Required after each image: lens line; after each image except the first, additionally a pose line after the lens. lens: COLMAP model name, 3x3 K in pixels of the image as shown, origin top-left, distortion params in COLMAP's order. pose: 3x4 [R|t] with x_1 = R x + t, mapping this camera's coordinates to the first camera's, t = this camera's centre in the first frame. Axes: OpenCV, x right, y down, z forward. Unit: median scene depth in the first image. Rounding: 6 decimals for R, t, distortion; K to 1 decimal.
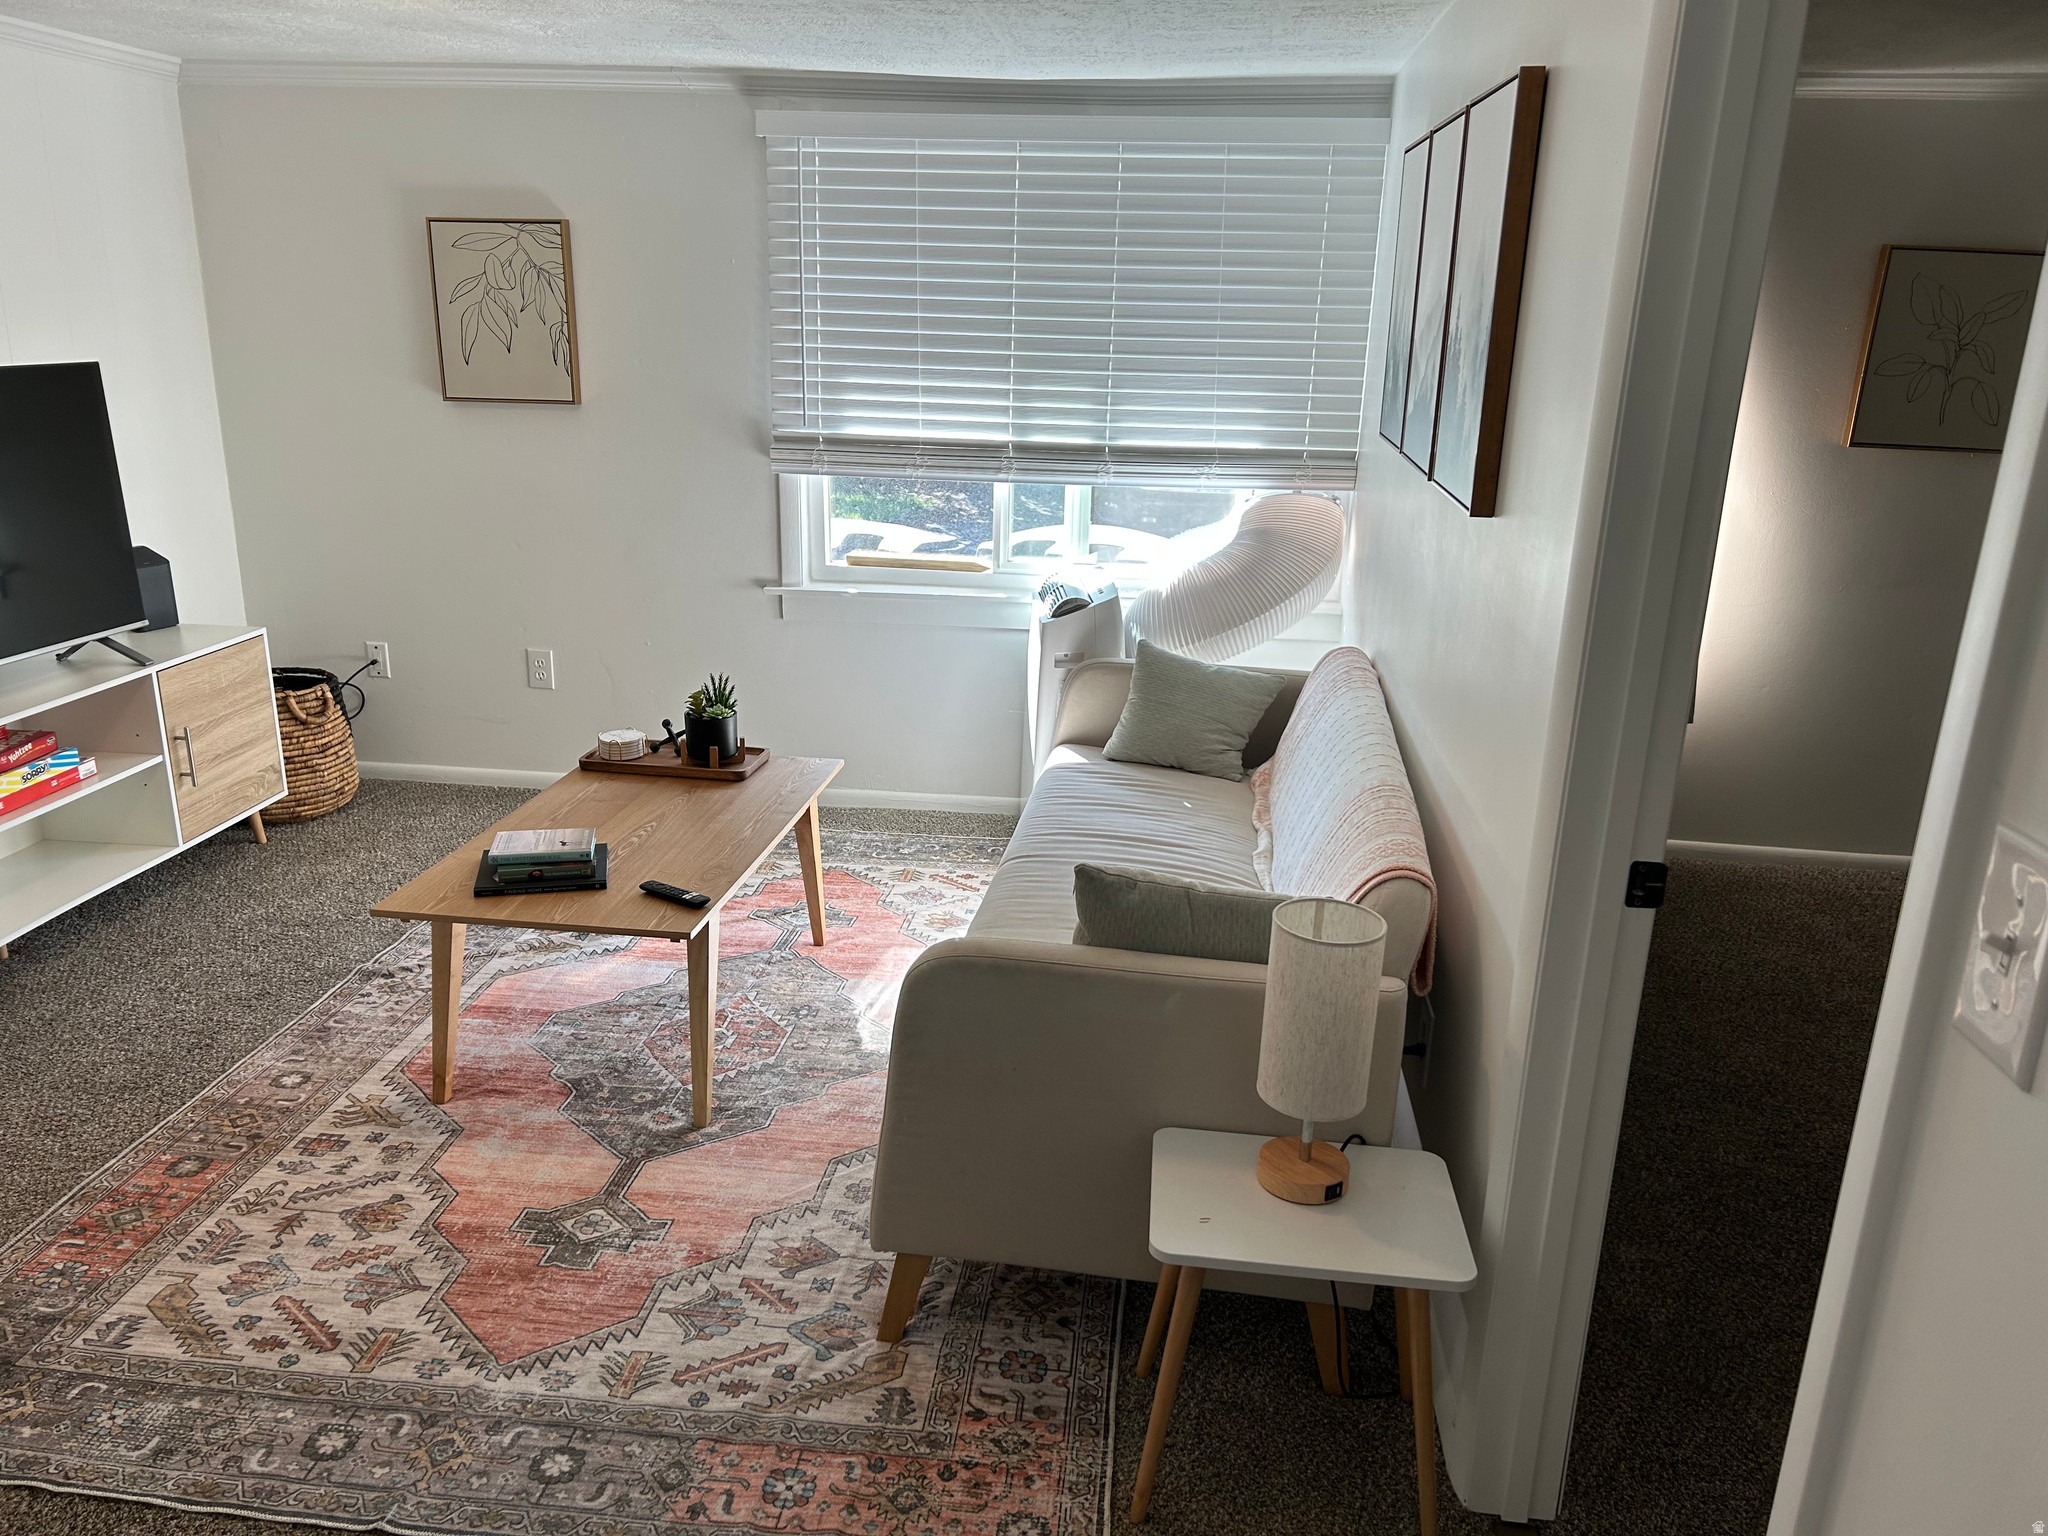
lens RADIAL K [[1536.7, 0, 1024.2], [0, 1536.7, 765.0], [0, 0, 1]] dist [0.052032, -0.057865]
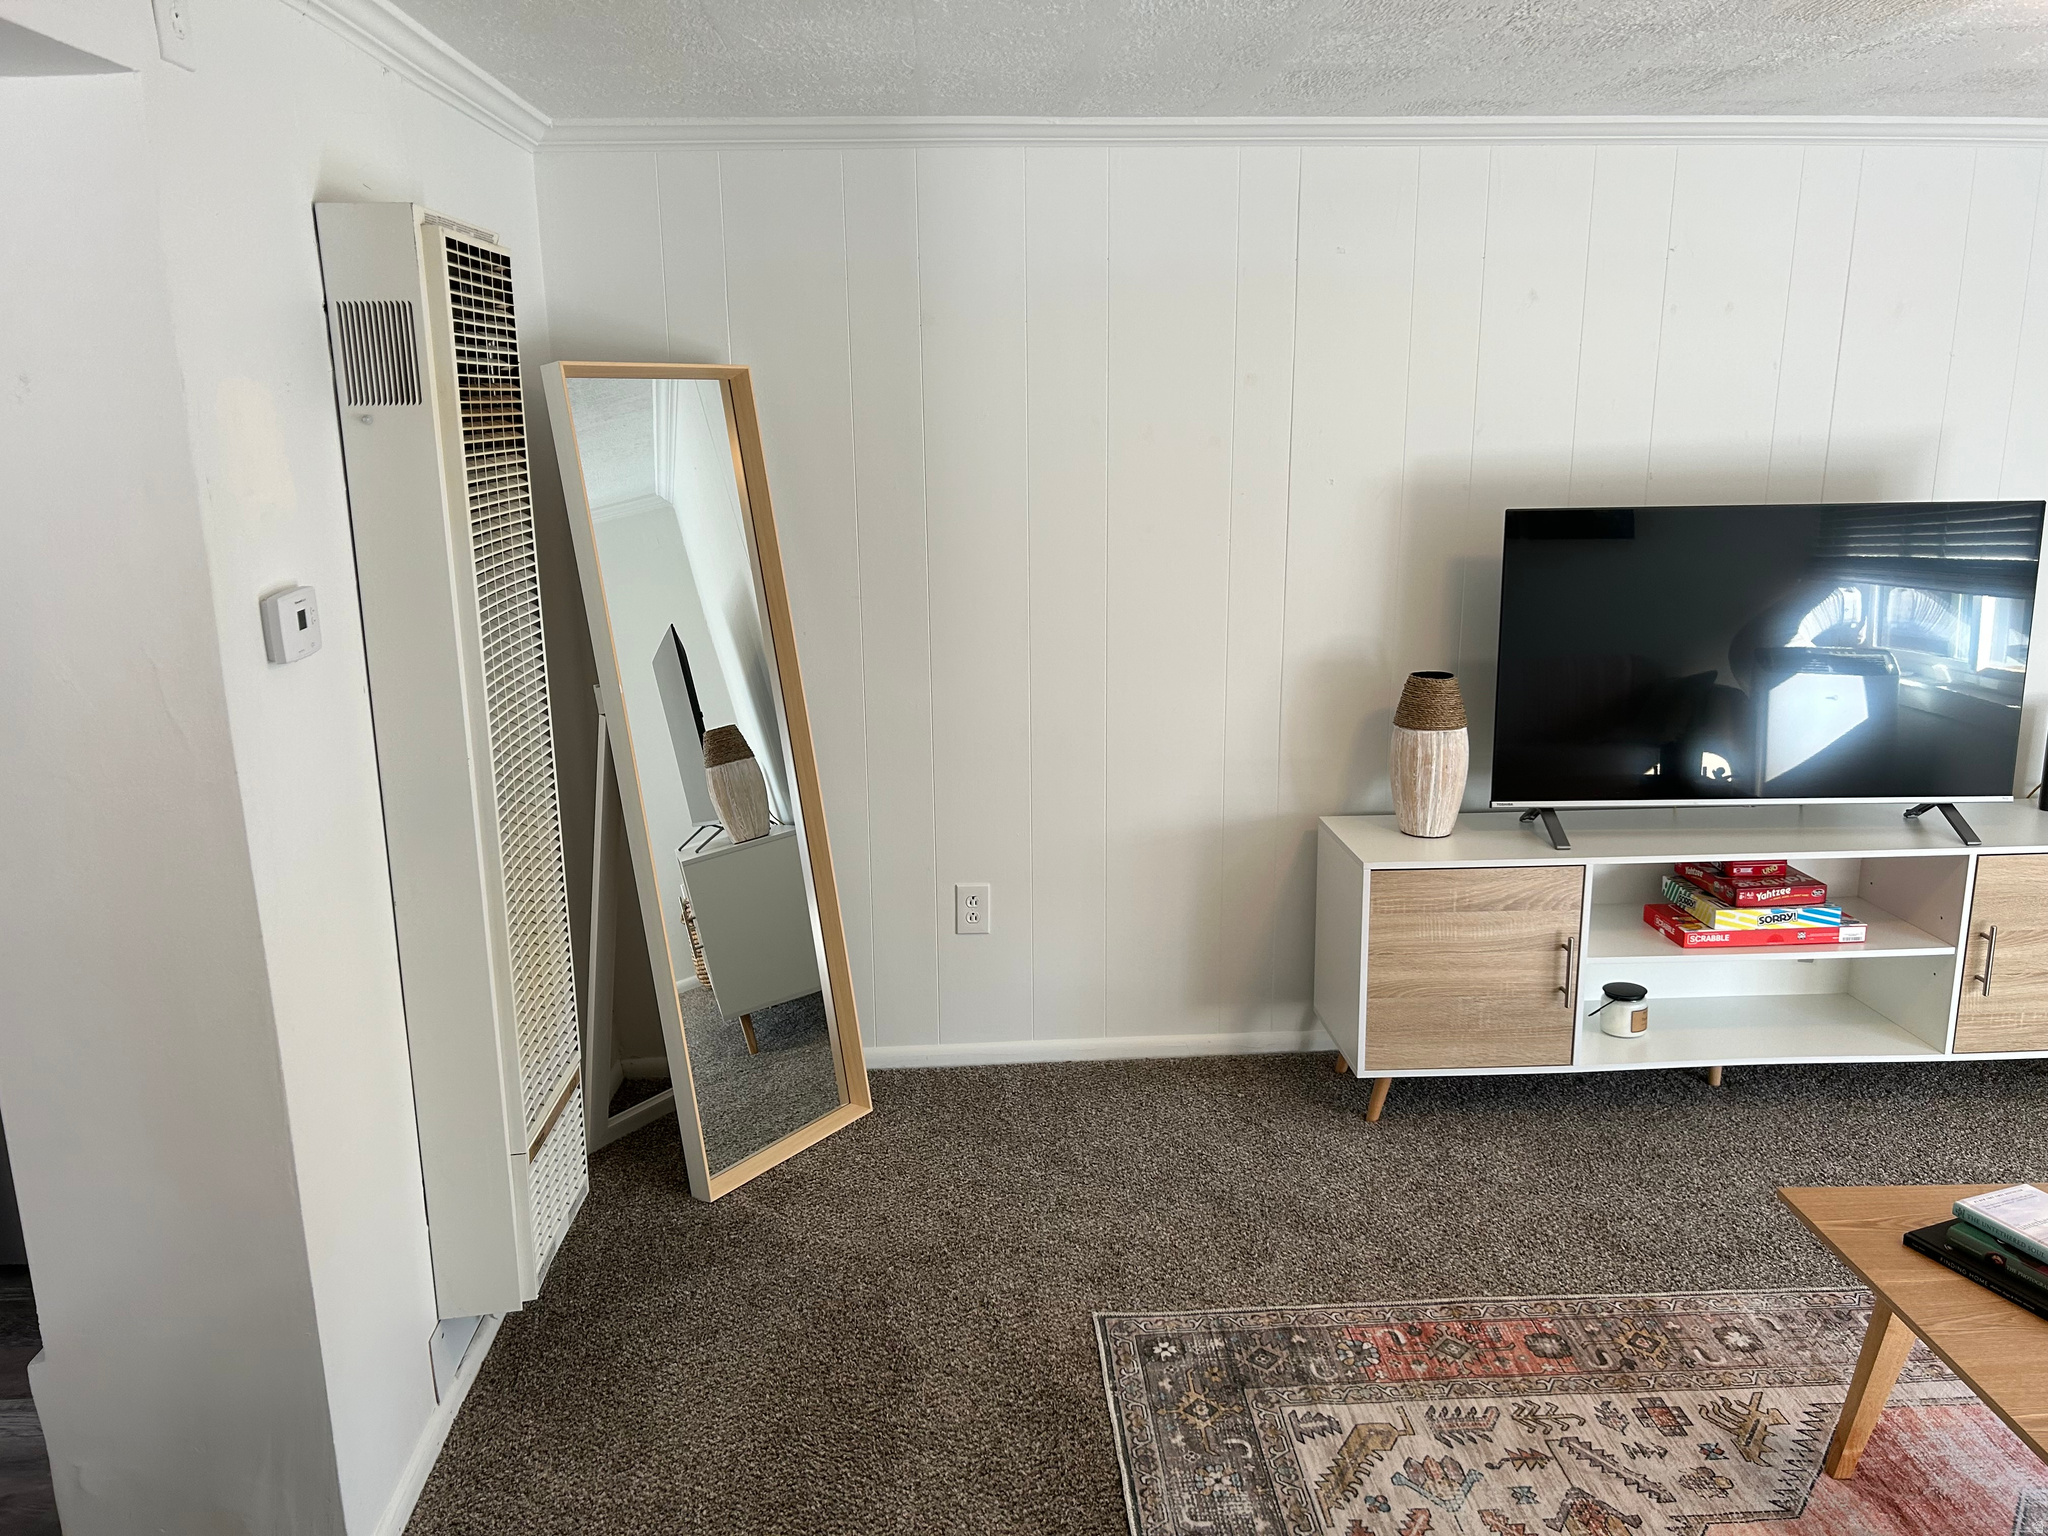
lens RADIAL K [[1554.9, 0, 1019.4], [0, 1554.9, 770.9], [0, 0, 1]] dist [0.084612, -0.086649]
pose [[0.171713, 0.209086, -0.962703, 0.188871], [-0.271837, 0.949335, 0.157697, -0.100700], [0.946900, 0.234620, 0.219851, 0.301491]]
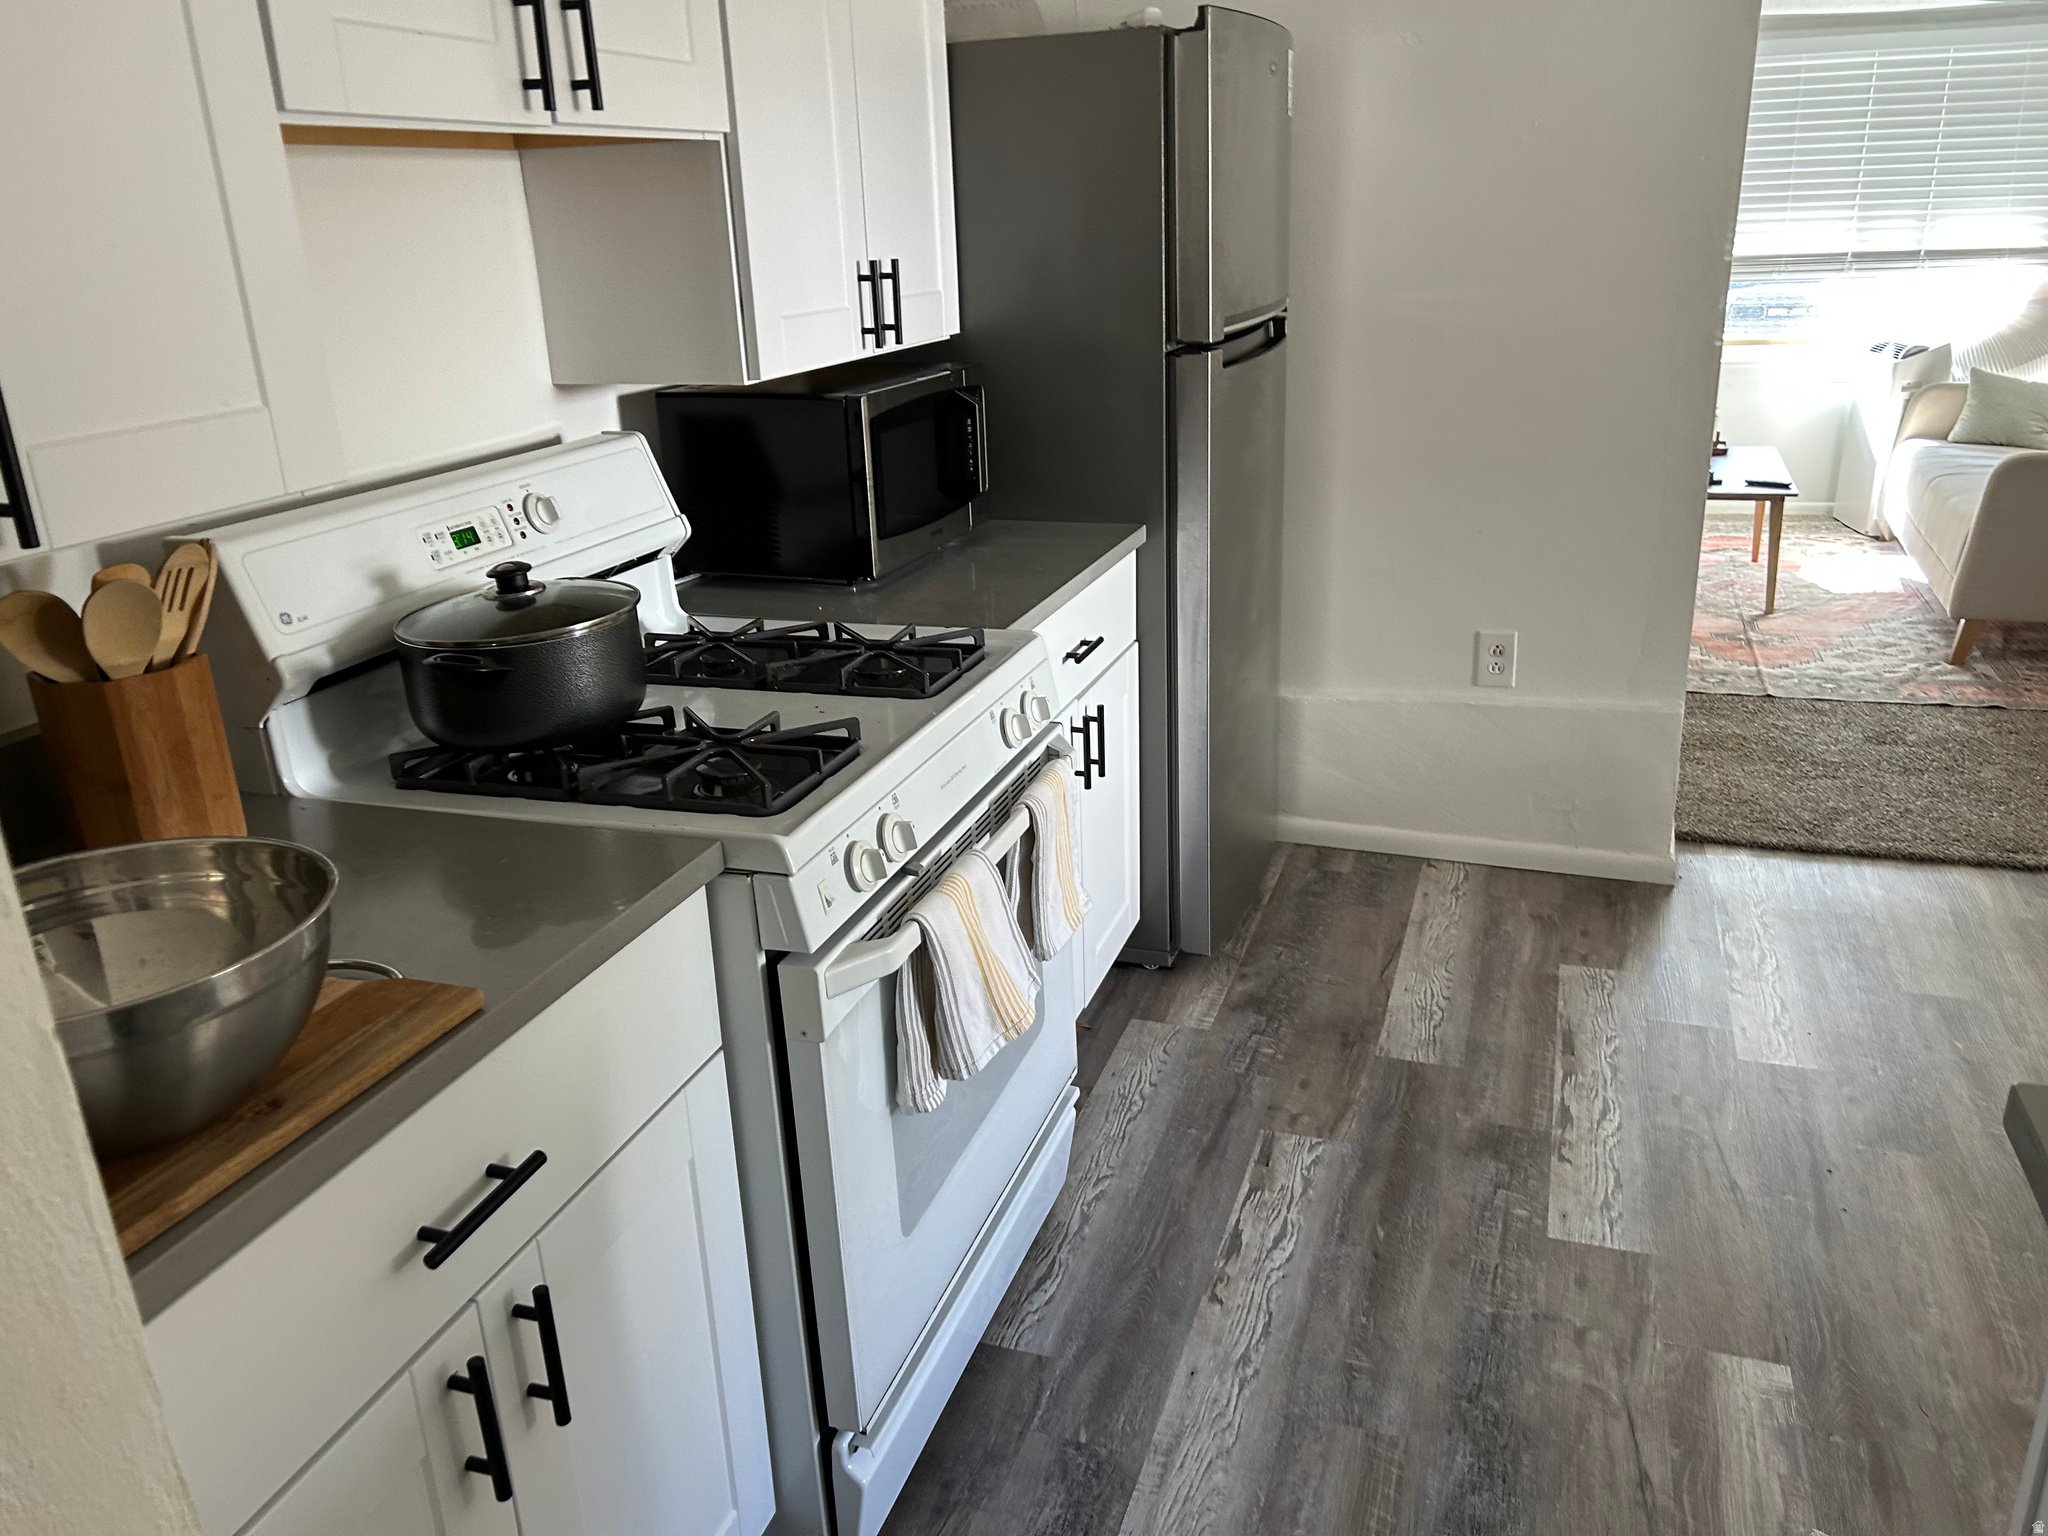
lens RADIAL K [[1554.8, 0, 1033.9], [0, 1554.8, 771.4], [0, 0, 1]] dist [0.058646, -0.060307]
pose [[0.975978, 0.012711, -0.217498, -0.536249], [-0.002620, 0.998909, 0.046624, 0.274397], [0.217853, -0.044934, 0.974947, -0.842404]]
